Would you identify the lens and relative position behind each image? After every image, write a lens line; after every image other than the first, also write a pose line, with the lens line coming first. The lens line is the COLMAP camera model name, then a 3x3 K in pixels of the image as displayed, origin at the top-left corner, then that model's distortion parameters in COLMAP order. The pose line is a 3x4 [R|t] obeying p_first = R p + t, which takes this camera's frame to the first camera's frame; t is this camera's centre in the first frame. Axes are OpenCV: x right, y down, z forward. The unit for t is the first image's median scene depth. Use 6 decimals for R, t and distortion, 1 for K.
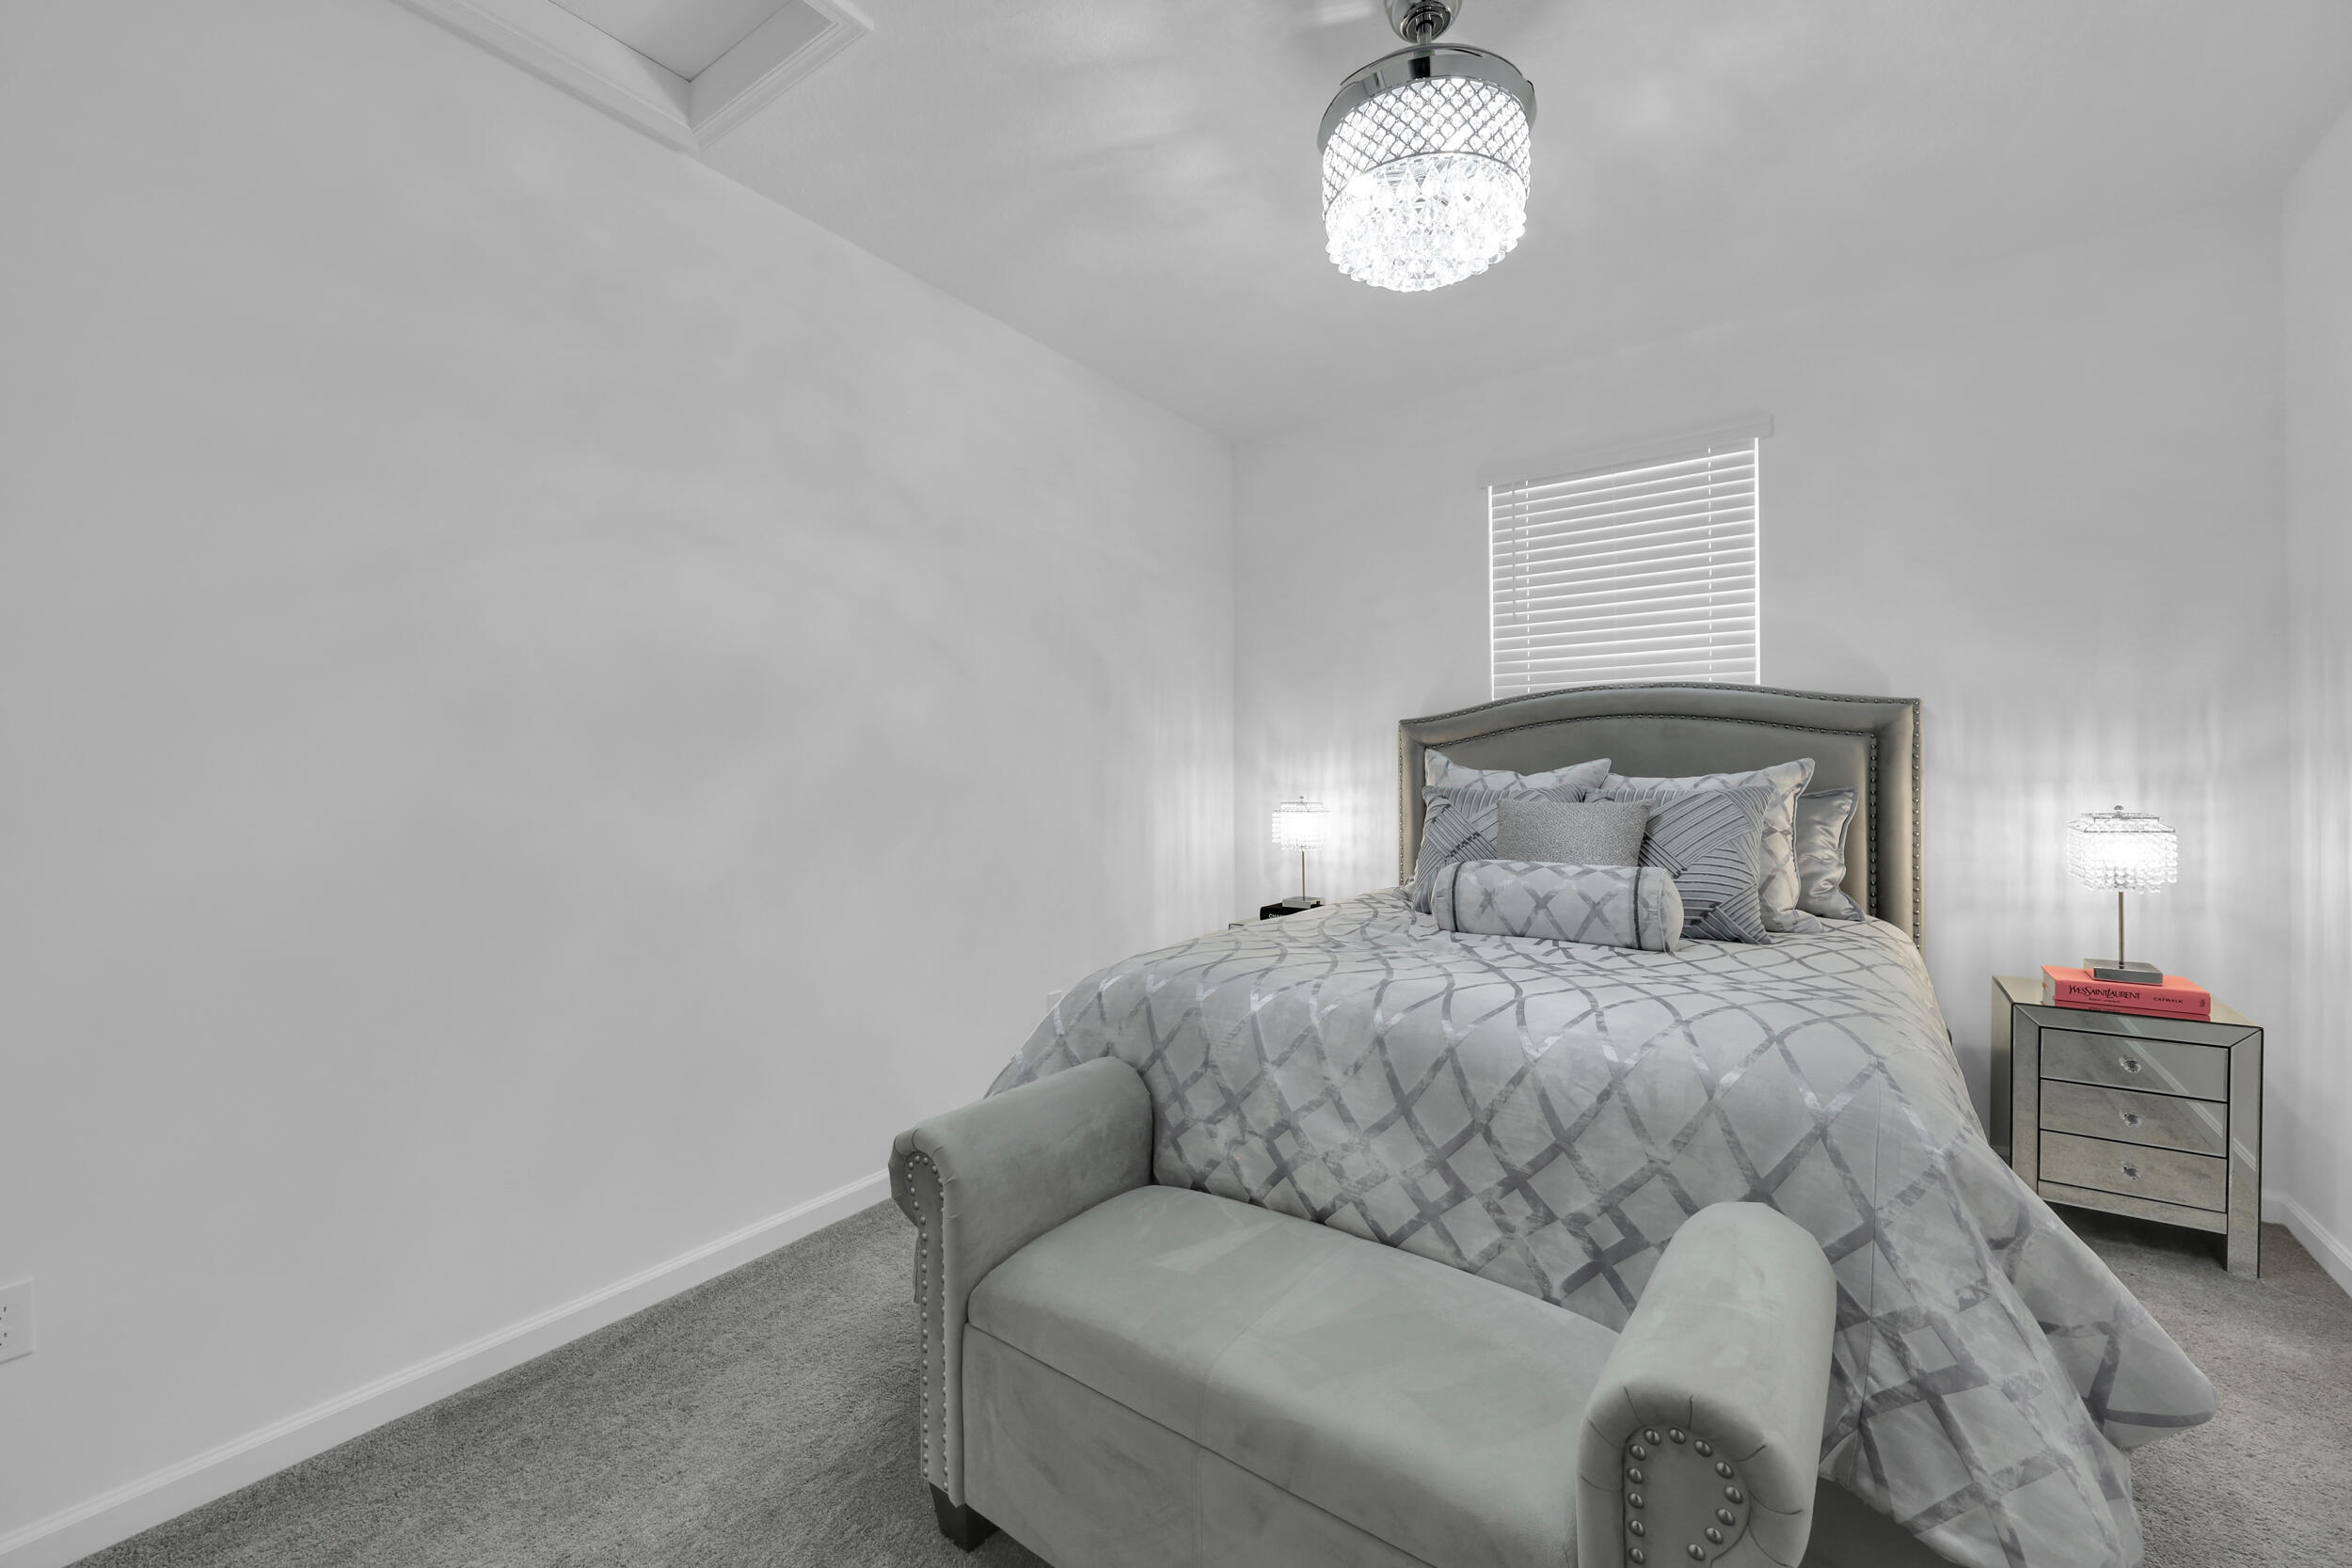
lens RADIAL K [[957.3, 0, 1168.8], [0, 957.3, 778.5], [0, 0, 1]] dist [0.002243, -0.000439]
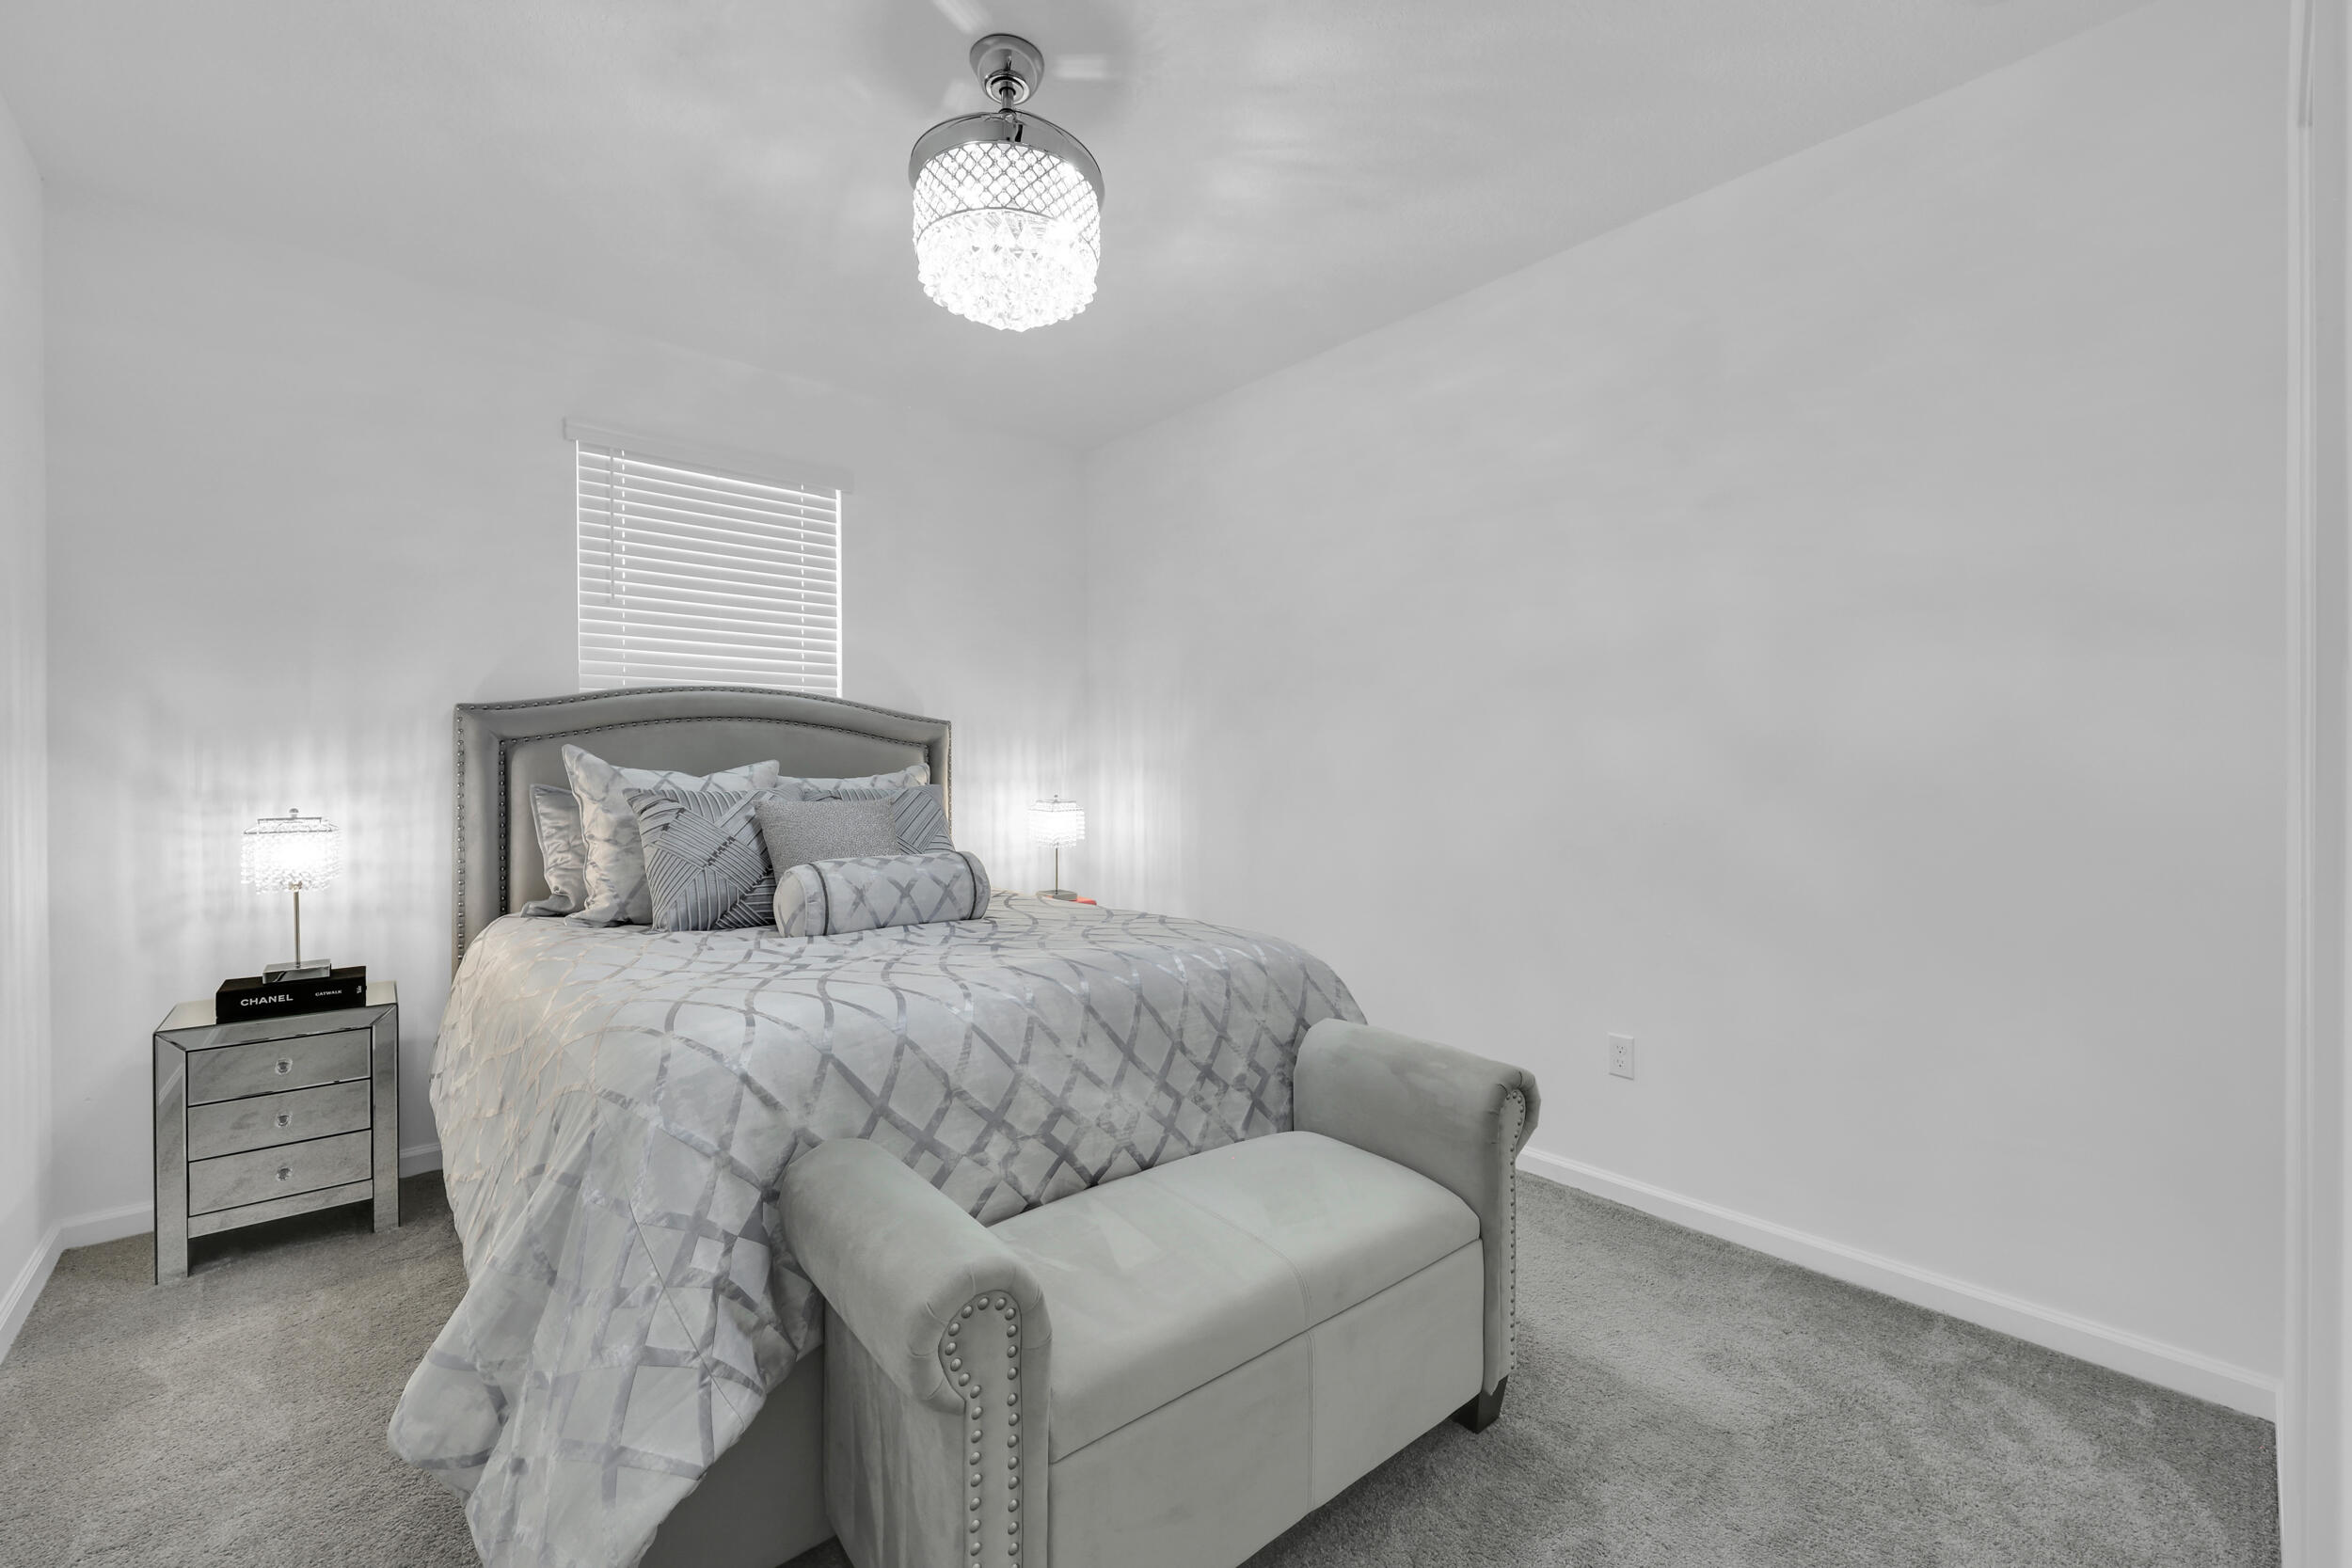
lens RADIAL K [[957.3, 0, 1168.6], [0, 957.3, 782.1], [0, 0, 1]] dist [0.002243, -0.000439]
pose [[0.242779, -0.002826, 0.970077, -0.733165], [0.006145, 0.999980, 0.001376, 0.006686], [-0.970062, 0.005627, 0.242792, 0.551789]]
